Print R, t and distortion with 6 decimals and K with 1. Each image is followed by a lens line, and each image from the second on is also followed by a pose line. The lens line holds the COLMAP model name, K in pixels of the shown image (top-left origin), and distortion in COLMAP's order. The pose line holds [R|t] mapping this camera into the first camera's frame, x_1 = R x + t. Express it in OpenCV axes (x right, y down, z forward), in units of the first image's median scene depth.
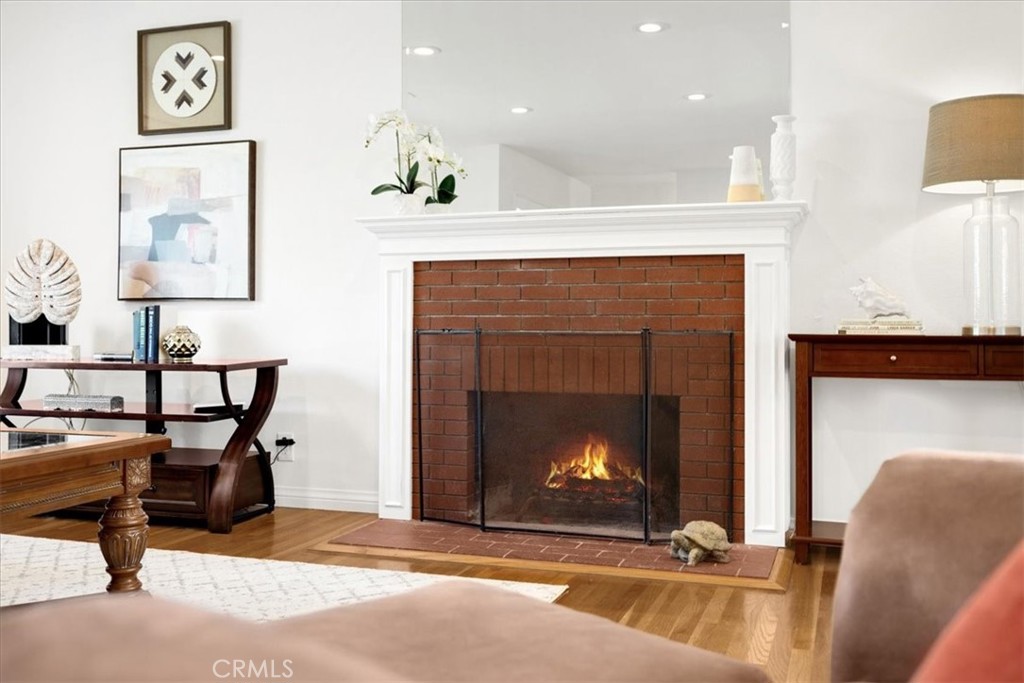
lens RADIAL K [[959.5, 0, 513.8], [0, 959.5, 312.8], [0, 0, 1]] dist [-0.018688, -0.009162]
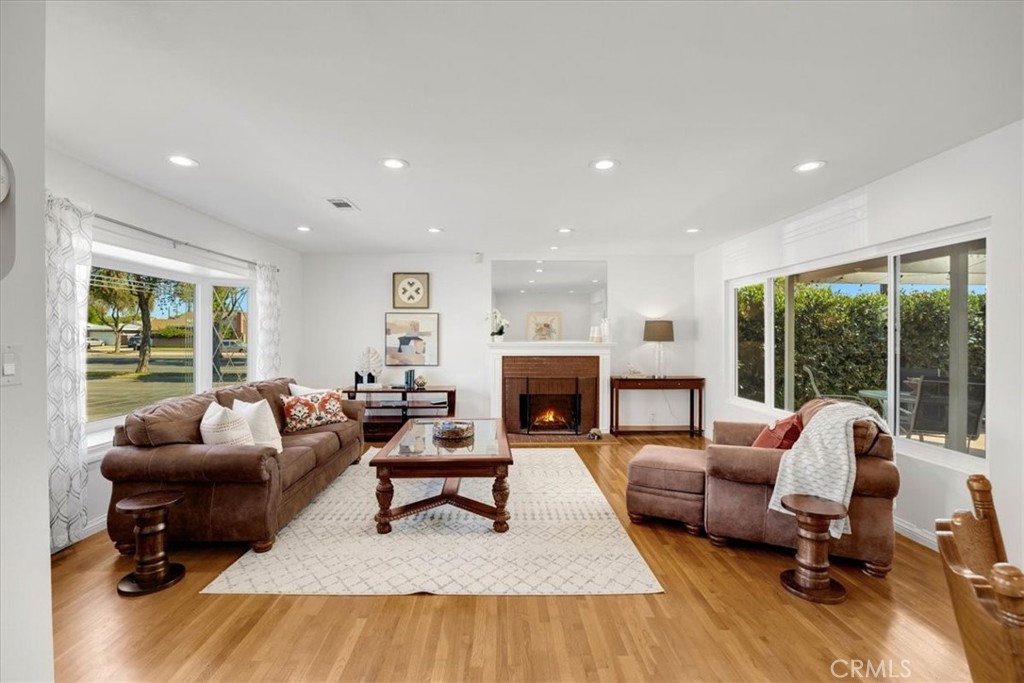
lens RADIAL K [[447.6, 0, 506.1], [0, 447.6, 334.0], [0, 0, 1]] dist [-0.003460, -0.000636]
pose [[0.936900, 0.004924, 0.349562, -0.630836], [-0.006183, 0.999978, 0.002484, -0.132394], [-0.349542, -0.004488, 0.936910, -0.449722]]
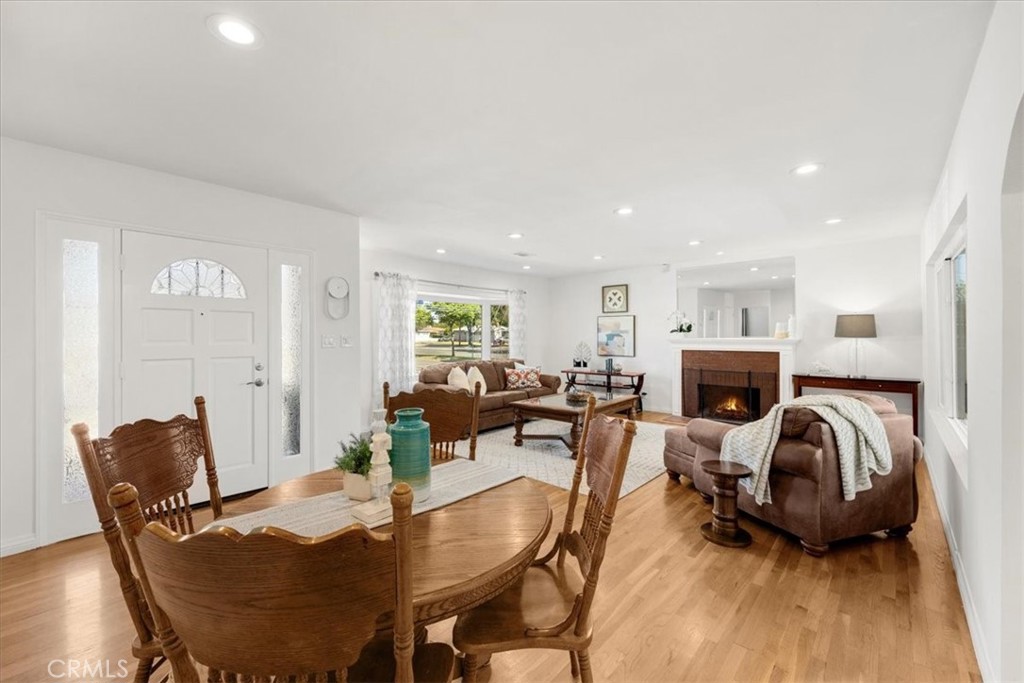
lens RADIAL K [[411.6, 0, 514.0], [0, 411.6, 336.9], [0, 0, 1]] dist [-0.000381, 0.000034]
pose [[0.920021, 0.000881, -0.391867, -0.076994], [0.004467, 0.999909, 0.012736, -0.130033], [0.391843, -0.013468, 0.919934, -0.798745]]
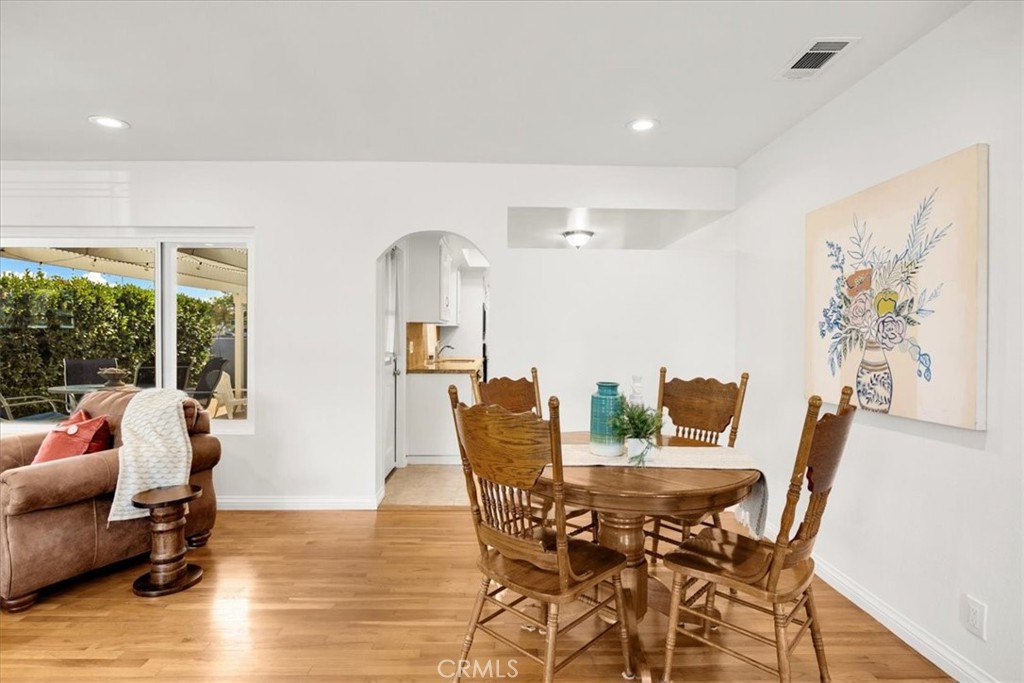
lens RADIAL K [[518.9, 0, 509.7], [0, 518.9, 335.8], [0, 0, 1]] dist [0.000057, 0.000066]
pose [[-0.344025, -0.001169, 0.938960, -0.807099], [-0.013161, 0.999907, -0.003577, -0.108552], [-0.938868, -0.013588, -0.344008, -0.206823]]
